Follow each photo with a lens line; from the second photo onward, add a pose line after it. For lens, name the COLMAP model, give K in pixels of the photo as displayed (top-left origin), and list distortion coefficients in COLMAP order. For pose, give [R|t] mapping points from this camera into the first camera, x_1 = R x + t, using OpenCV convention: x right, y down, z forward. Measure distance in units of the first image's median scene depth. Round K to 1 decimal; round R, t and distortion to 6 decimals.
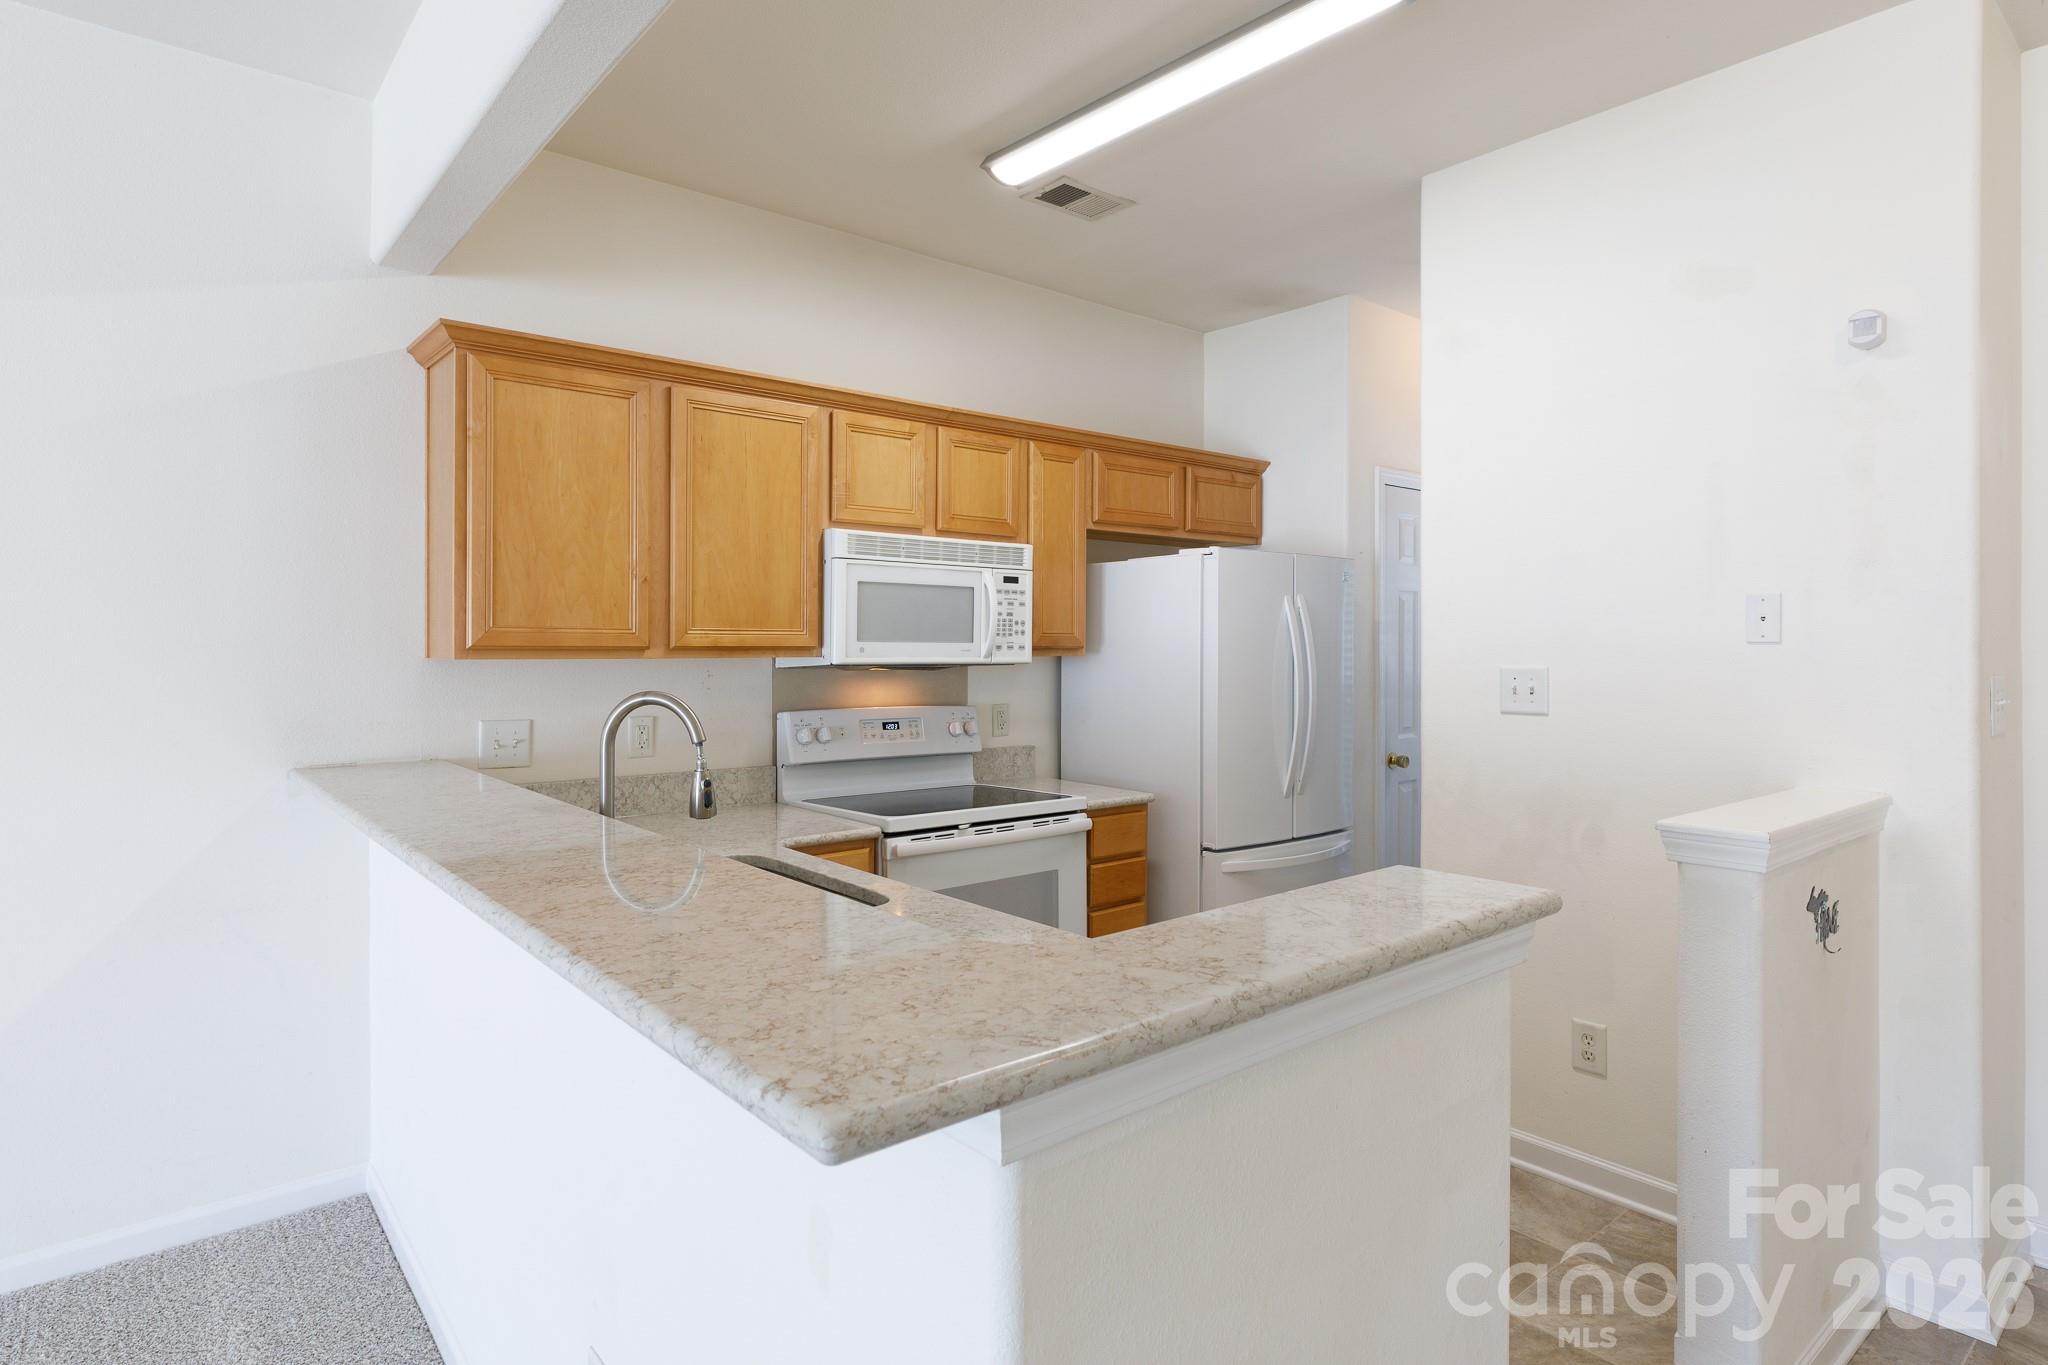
lens RADIAL K [[1107.5, 0, 1015.5], [0, 1107.5, 647.9], [0, 0, 1]] dist [0.000251, -0.000505]
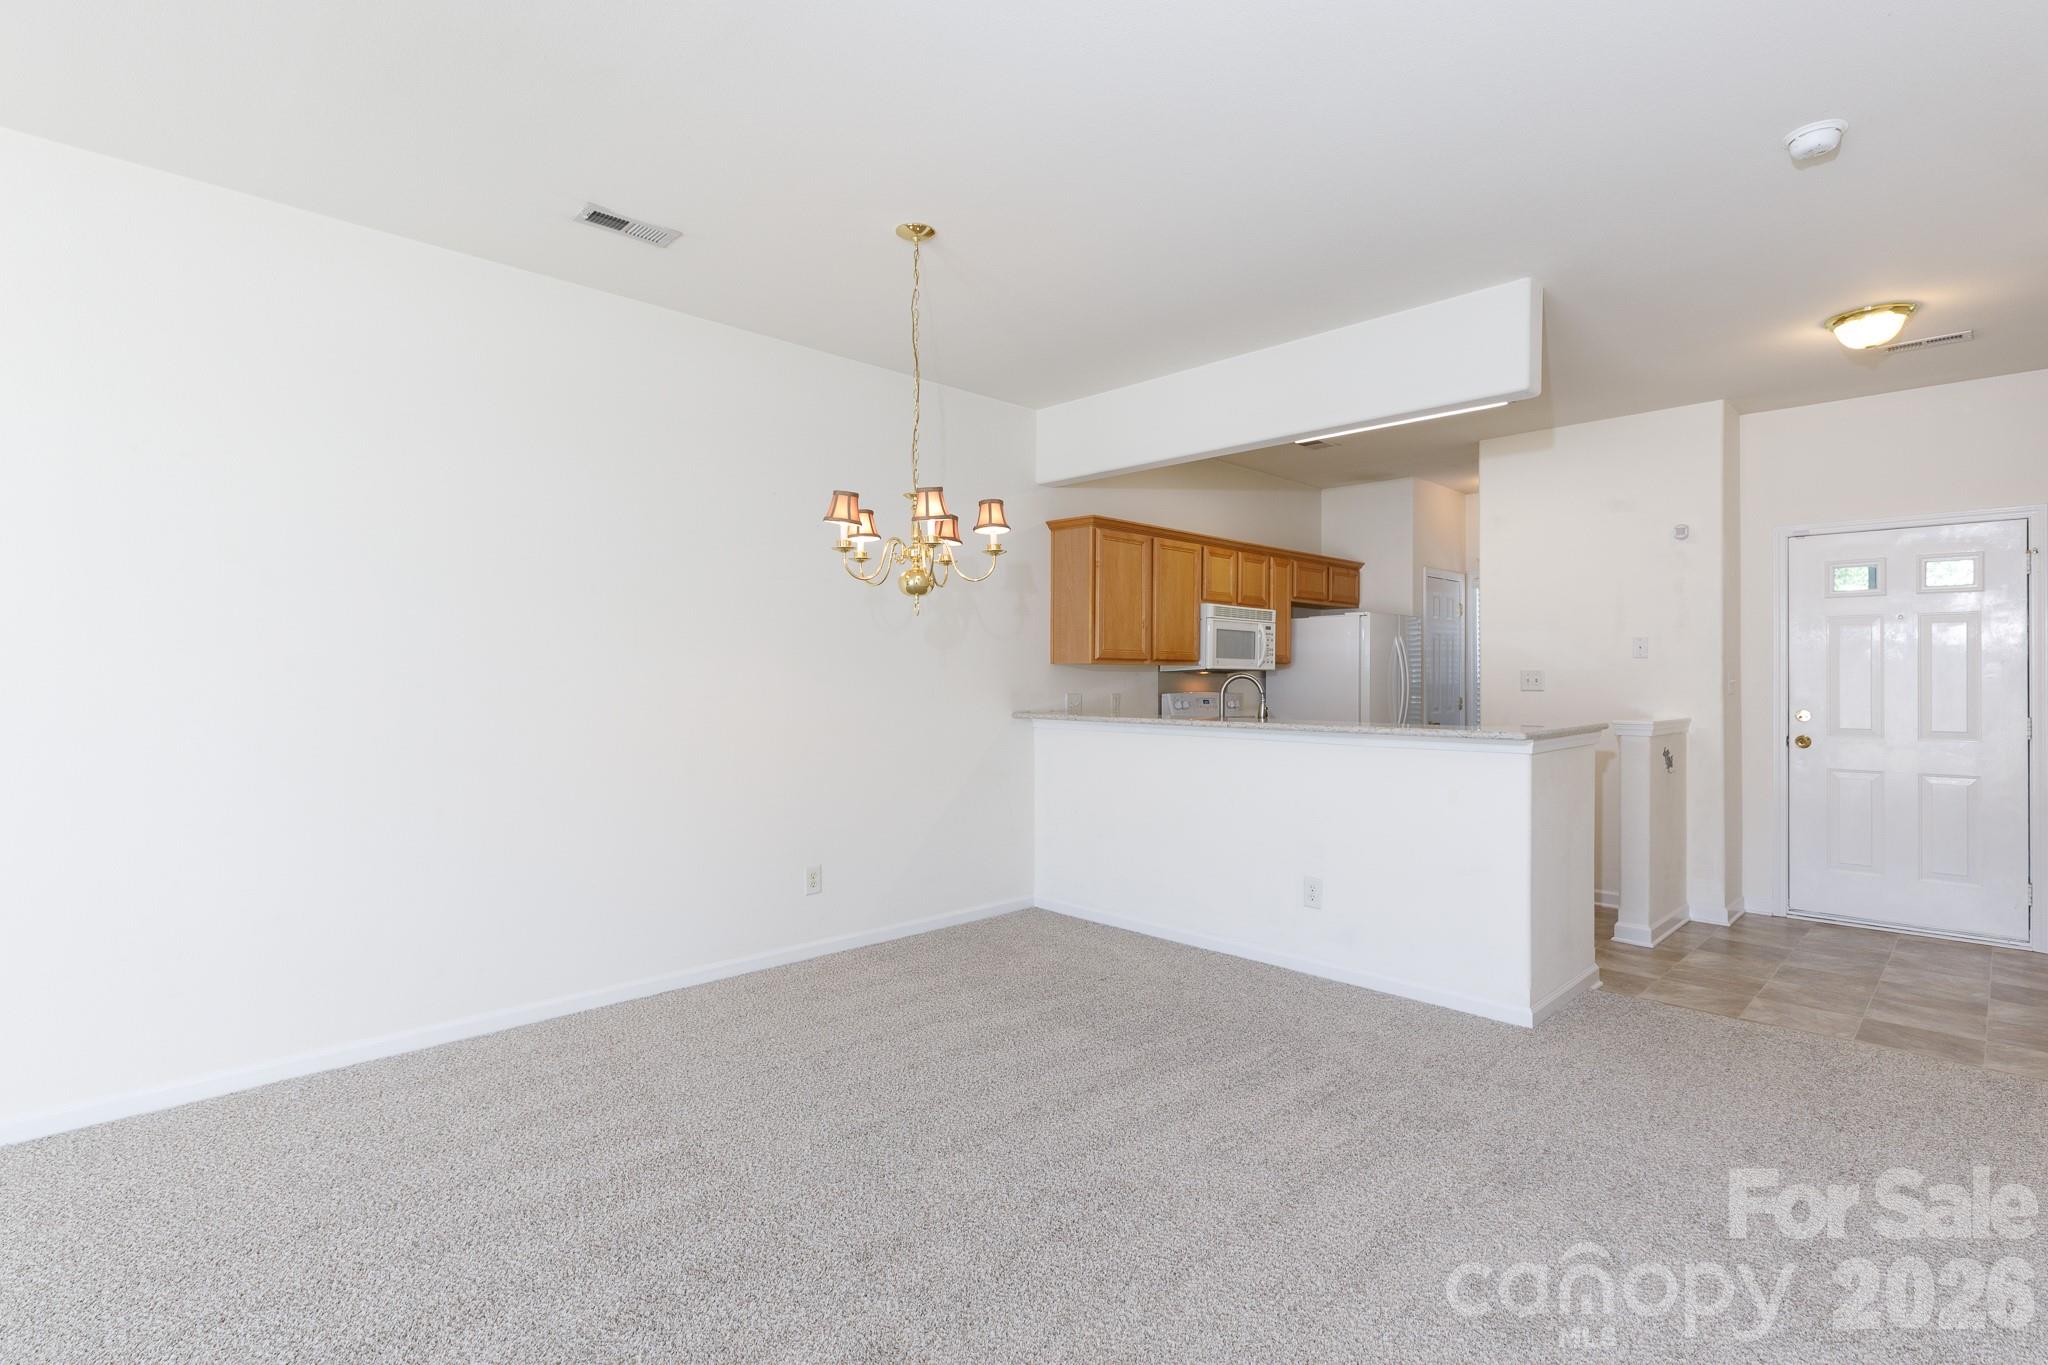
lens RADIAL K [[971.0, 0, 1020.2], [0, 971.0, 675.3], [0, 0, 1]] dist [-0.000422, 0.000025]
pose [[0.996327, -0.000041, 0.085630, -0.620323], [0.000180, 0.999999, -0.001615, 0.027245], [-0.085630, 0.001624, 0.996326, -0.722925]]
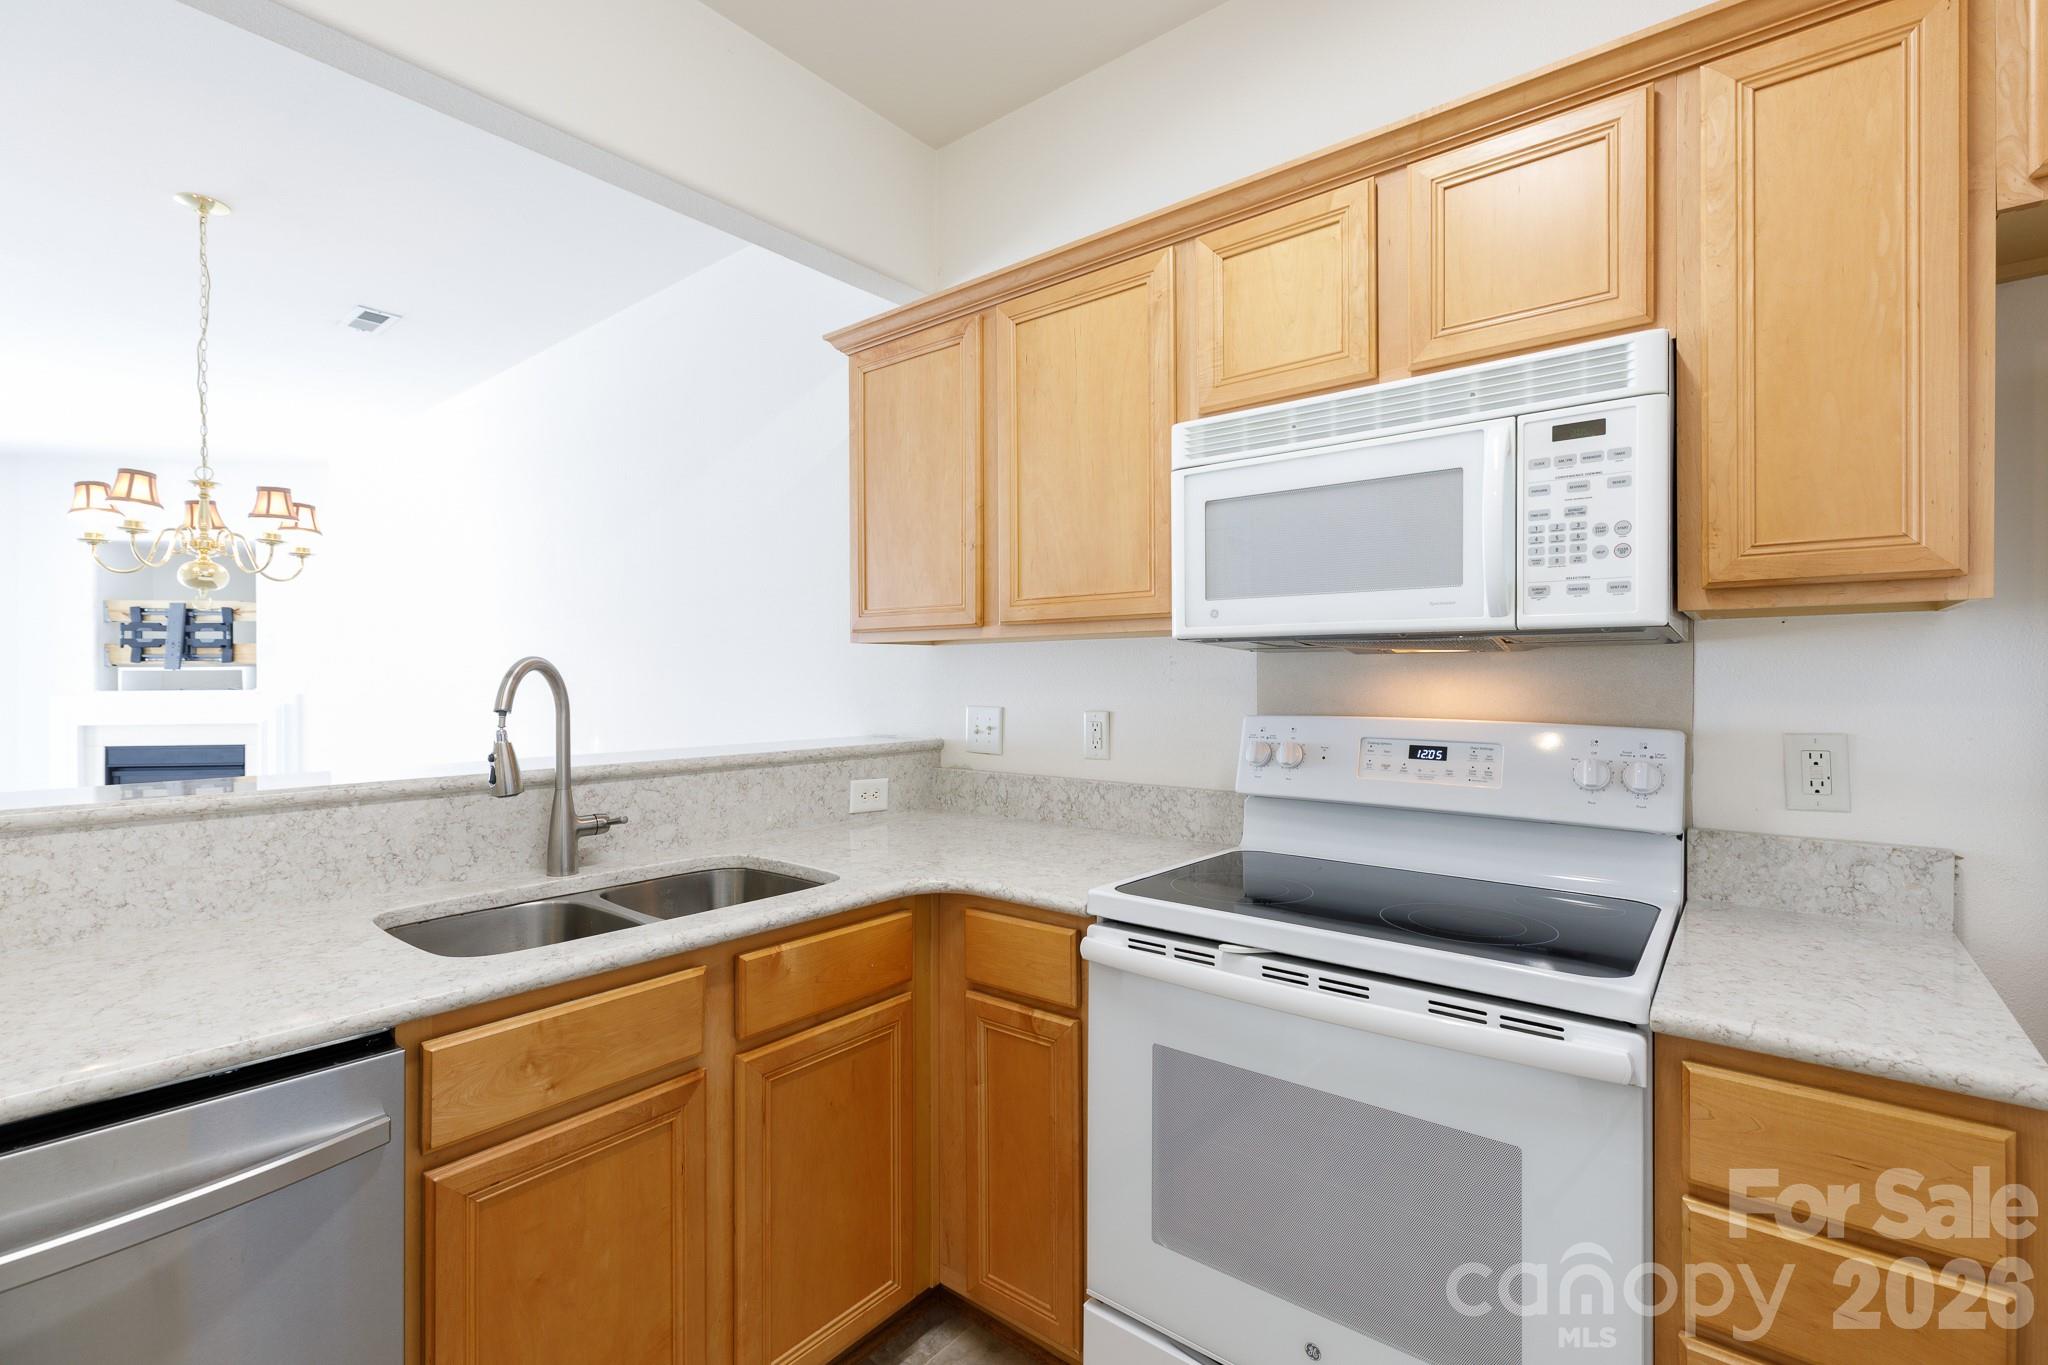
lens RADIAL K [[918.1, 0, 1019.5], [0, 918.1, 673.1], [0, 0, 1]] dist [0.001533, -0.000219]
pose [[0.194195, -0.005994, -0.980945, 0.311797], [0.001899, 0.999982, -0.005734, 0.034774], [0.980961, -0.000749, 0.194203, 0.750498]]
